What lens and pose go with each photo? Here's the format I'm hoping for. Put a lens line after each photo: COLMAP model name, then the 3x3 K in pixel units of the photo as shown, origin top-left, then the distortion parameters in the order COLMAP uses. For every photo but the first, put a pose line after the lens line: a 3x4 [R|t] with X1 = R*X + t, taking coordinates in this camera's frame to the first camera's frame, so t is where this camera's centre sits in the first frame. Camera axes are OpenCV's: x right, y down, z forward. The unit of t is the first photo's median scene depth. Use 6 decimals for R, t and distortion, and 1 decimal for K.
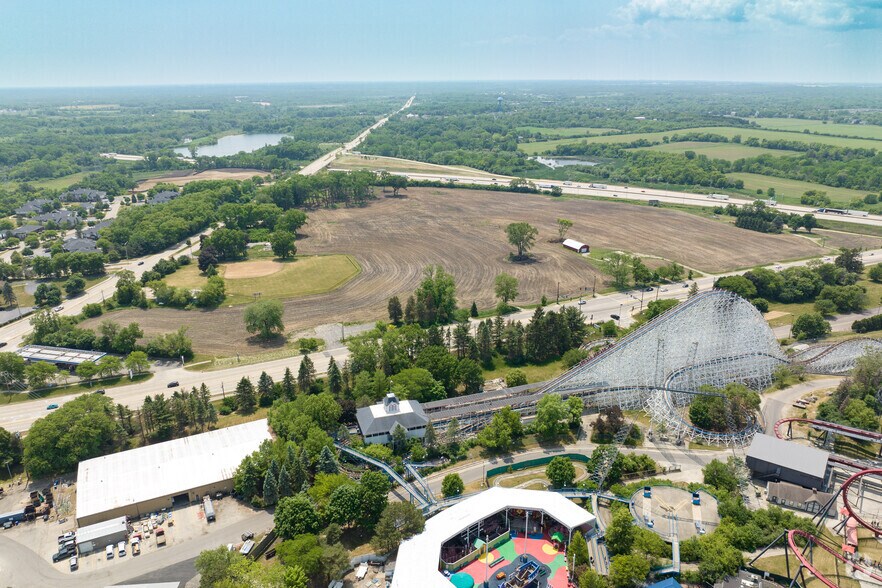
lens RADIAL K [[643.4, 0, 444.4], [0, 643.4, 303.1], [0, 0, 1]] dist [-0.044222, 0.010090]
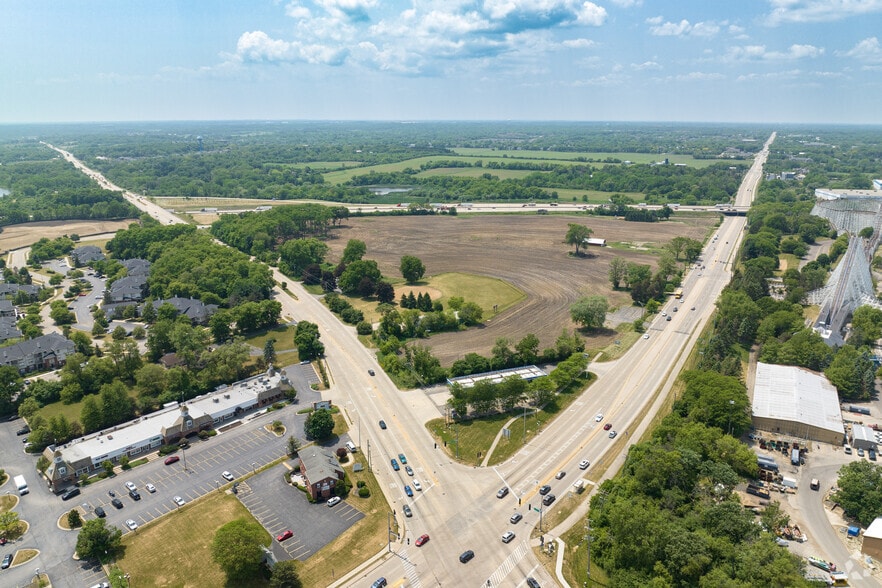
lens RADIAL K [[643.4, 0, 437.8], [0, 643.4, 290.9], [0, 0, 1]] dist [-0.044222, 0.010090]
pose [[0.817747, -0.145673, 0.556838, -0.482483], [0.187368, 0.982121, -0.018230, -0.019280], [-0.544227, 0.119241, 0.830421, 0.085949]]
